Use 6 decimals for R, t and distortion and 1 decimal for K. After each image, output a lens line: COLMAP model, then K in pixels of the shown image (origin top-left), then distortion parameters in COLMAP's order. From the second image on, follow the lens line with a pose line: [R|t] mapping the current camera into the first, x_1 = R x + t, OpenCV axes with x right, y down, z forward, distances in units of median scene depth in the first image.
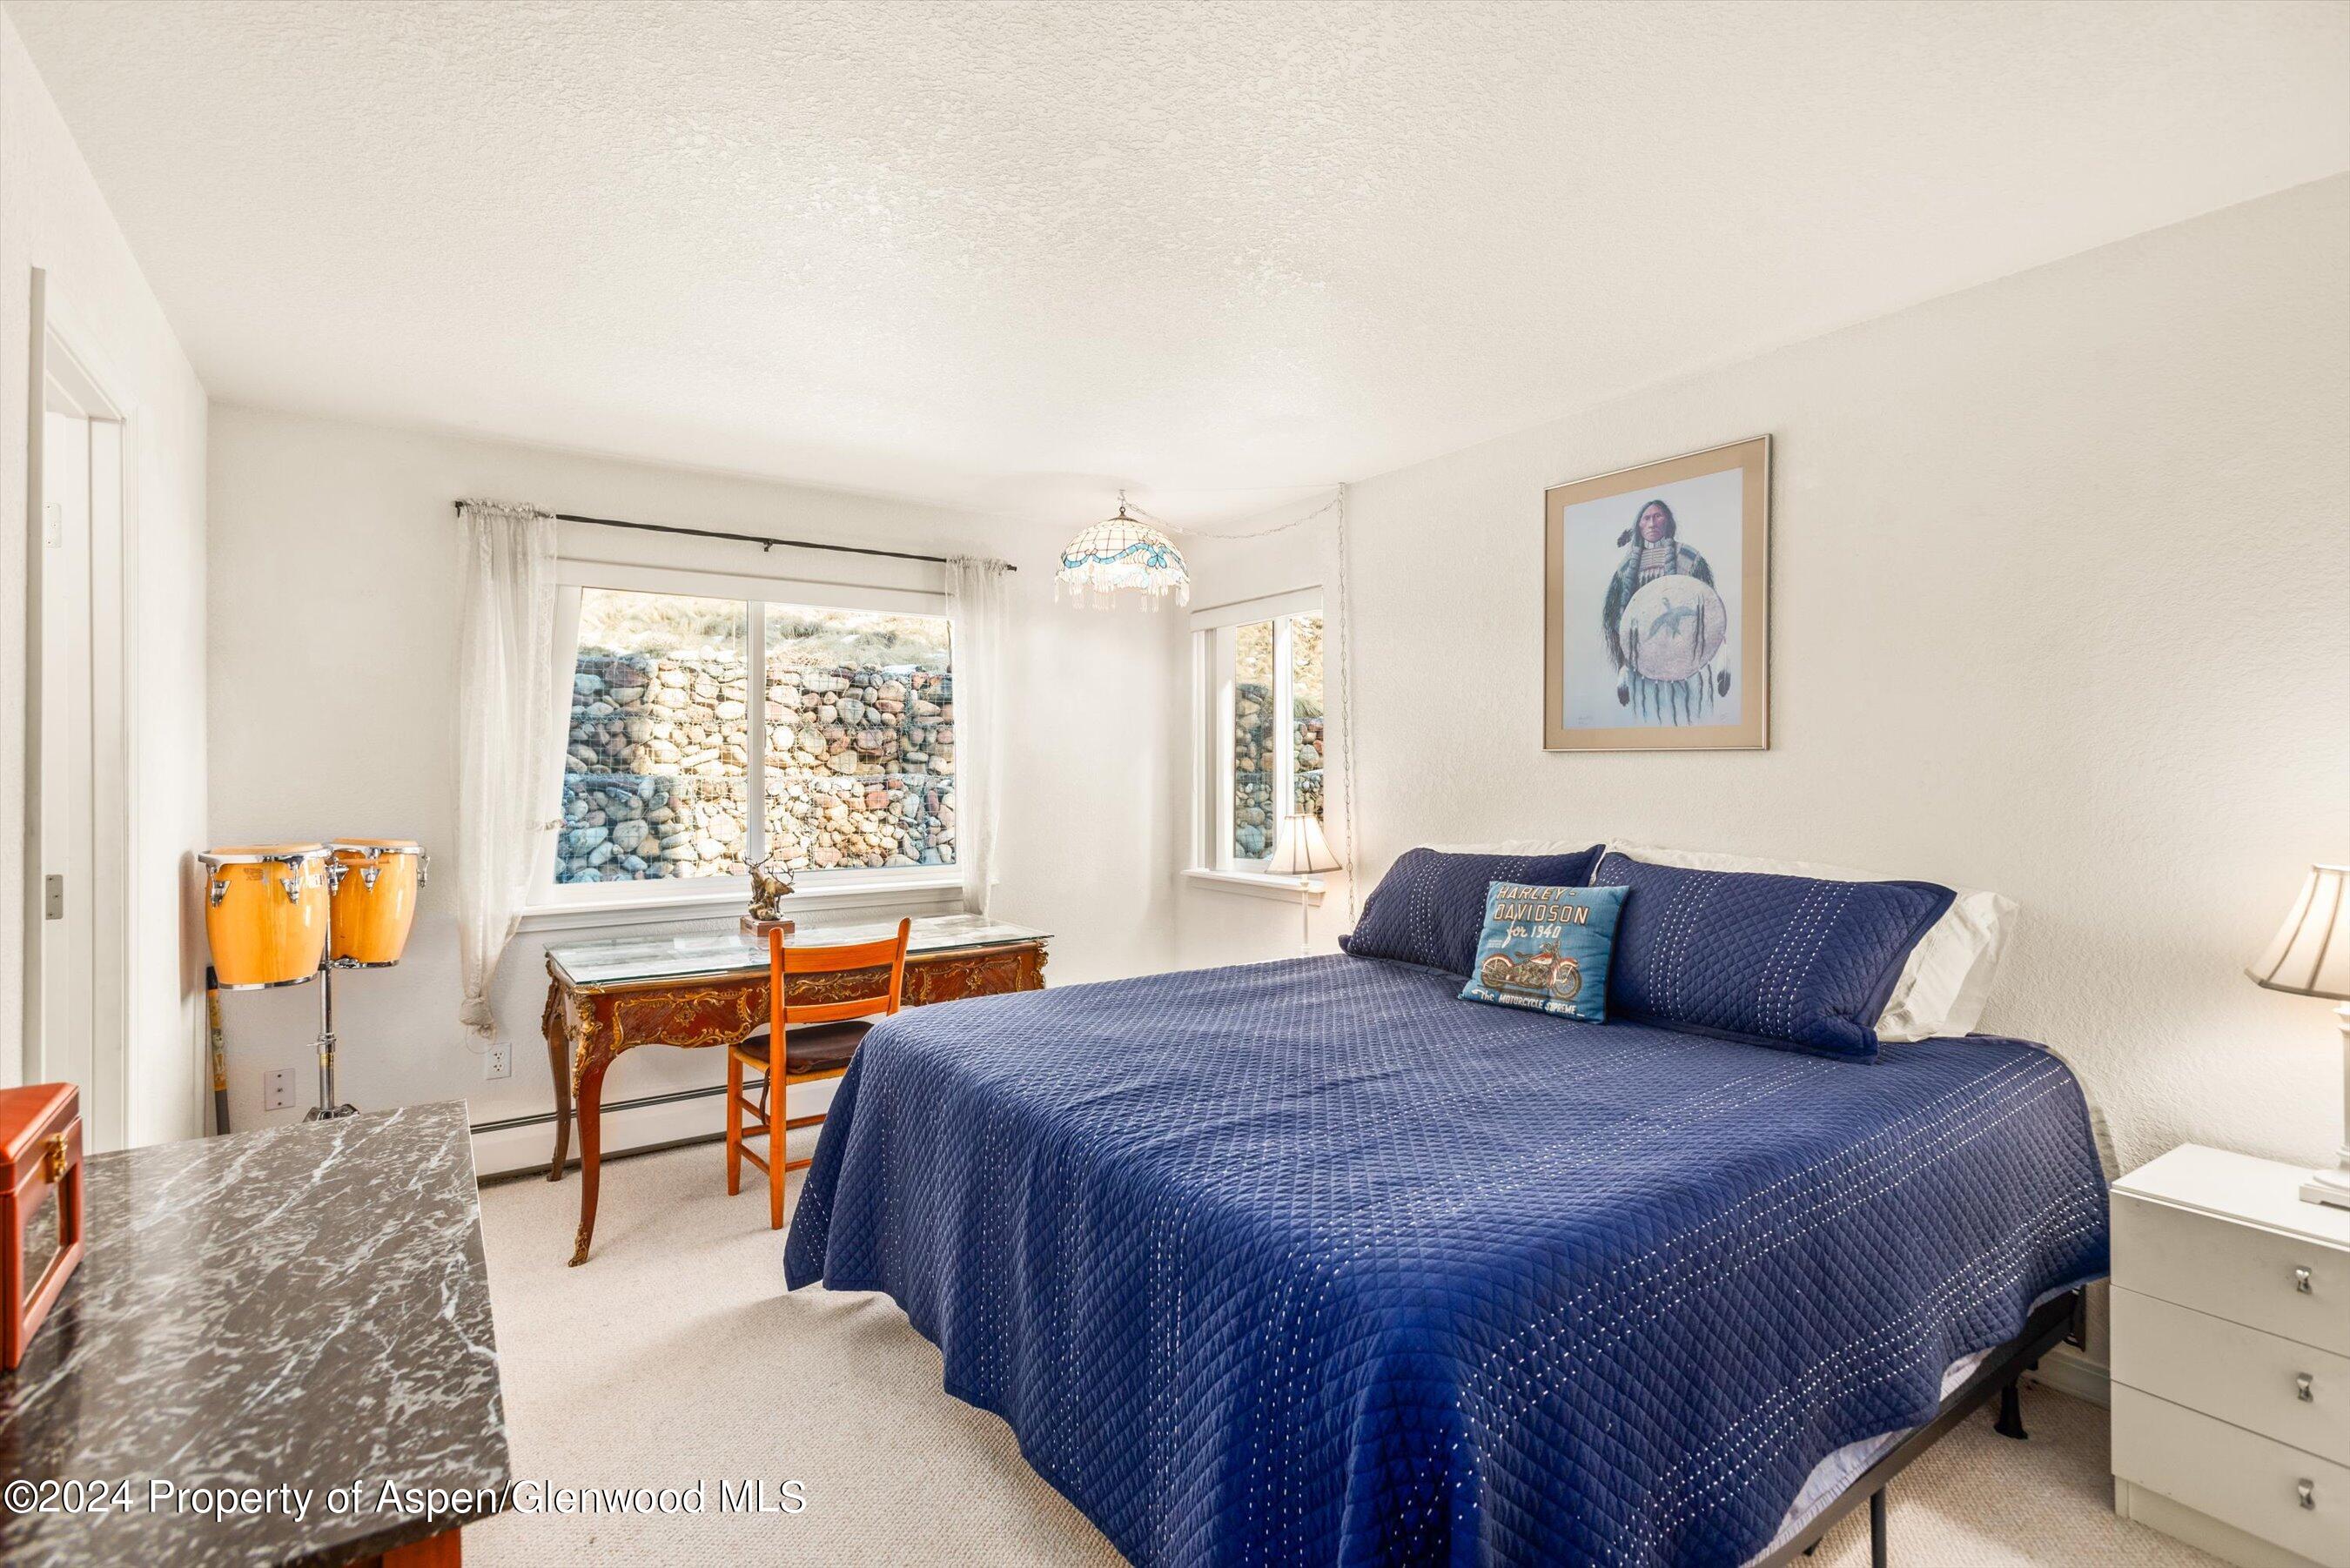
lens RADIAL K [[1130.8, 0, 1170.4], [0, 1130.8, 776.0], [0, 0, 1]] dist [0.021357, -0.007874]
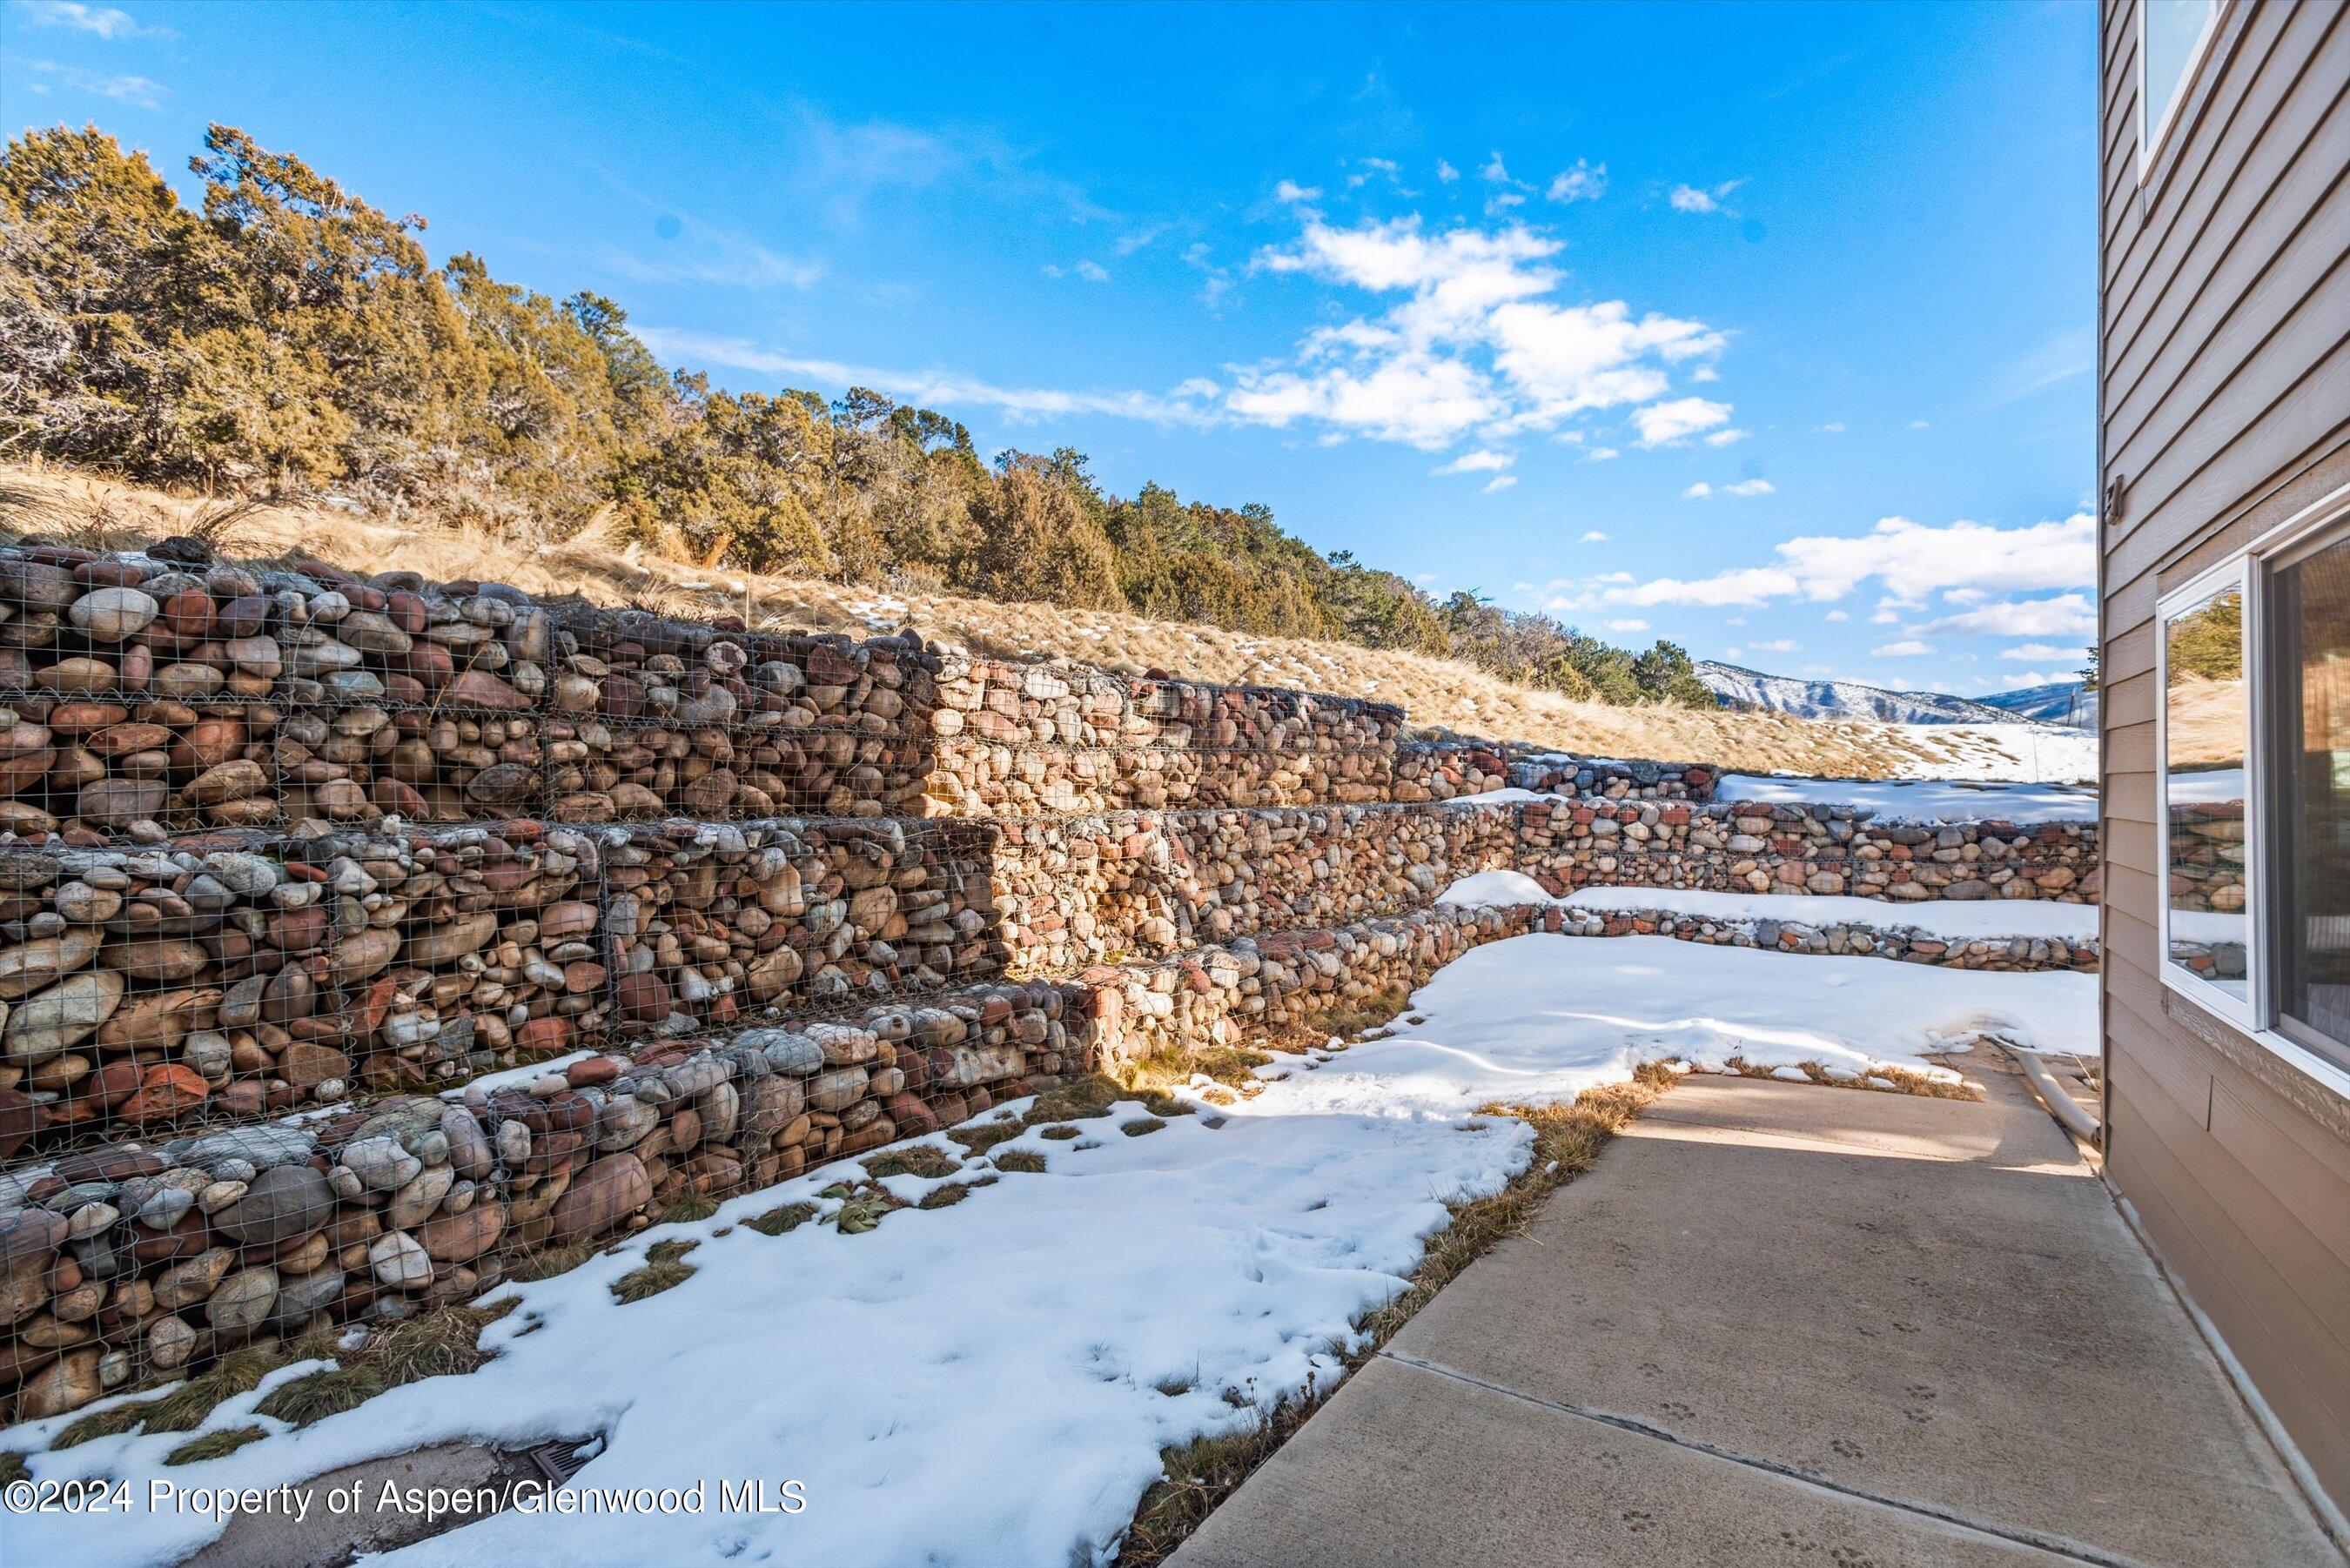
lens RADIAL K [[1130.8, 0, 1156.0], [0, 1130.8, 769.9], [0, 0, 1]] dist [0.021357, -0.007874]
pose [[0.906337, 0.002597, 0.422548, -1.553483], [0.007102, 0.999746, -0.021376, -0.035613], [-0.422497, 0.022375, 0.906088, 0.863078]]
